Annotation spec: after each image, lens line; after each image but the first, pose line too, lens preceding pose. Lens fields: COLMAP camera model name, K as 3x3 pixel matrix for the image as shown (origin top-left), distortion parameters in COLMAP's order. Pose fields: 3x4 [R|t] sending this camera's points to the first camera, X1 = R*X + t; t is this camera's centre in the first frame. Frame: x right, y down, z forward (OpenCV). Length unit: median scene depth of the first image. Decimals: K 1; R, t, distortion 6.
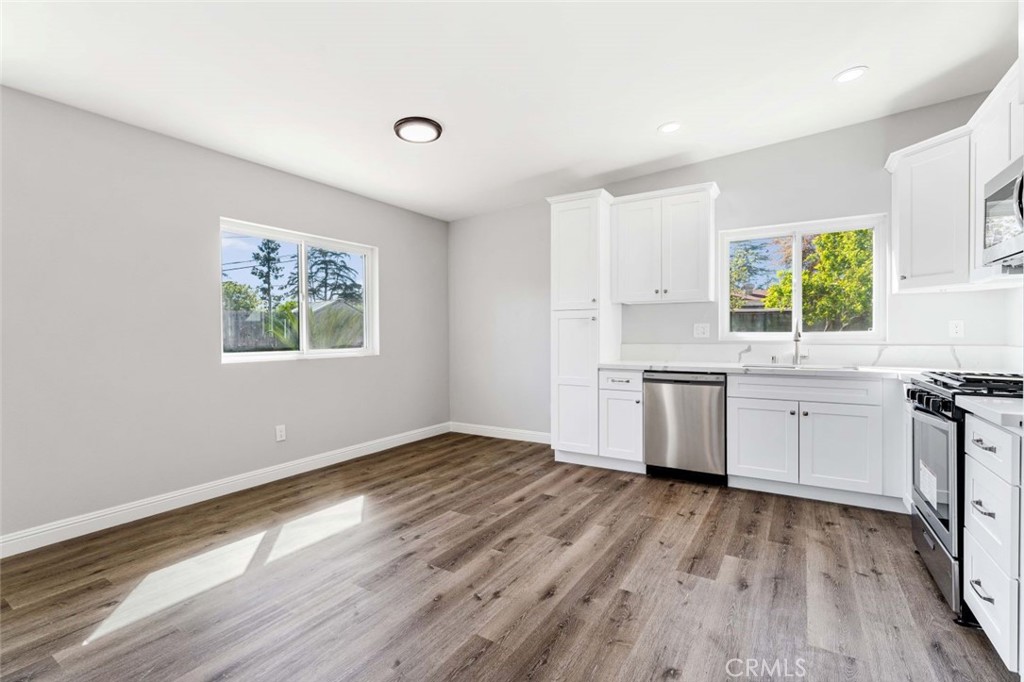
lens RADIAL K [[476.4, 0, 512.3], [0, 476.4, 340.1], [0, 0, 1]] dist [-0.001201, 0.000003]
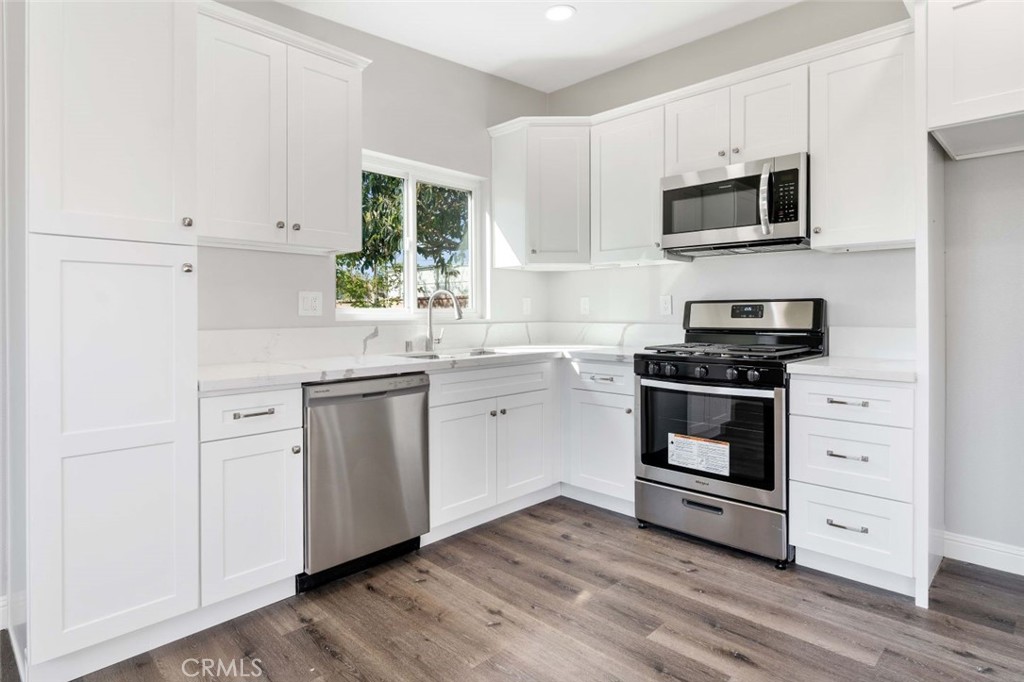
lens RADIAL K [[557.3, 0, 514.5], [0, 557.3, 317.8], [0, 0, 1]] dist [-0.010233, -0.000822]
pose [[0.212855, -0.005171, 0.977070, -0.253488], [0.012985, 0.999913, 0.002463, -0.001992], [-0.976997, 0.012163, 0.212904, 0.730029]]
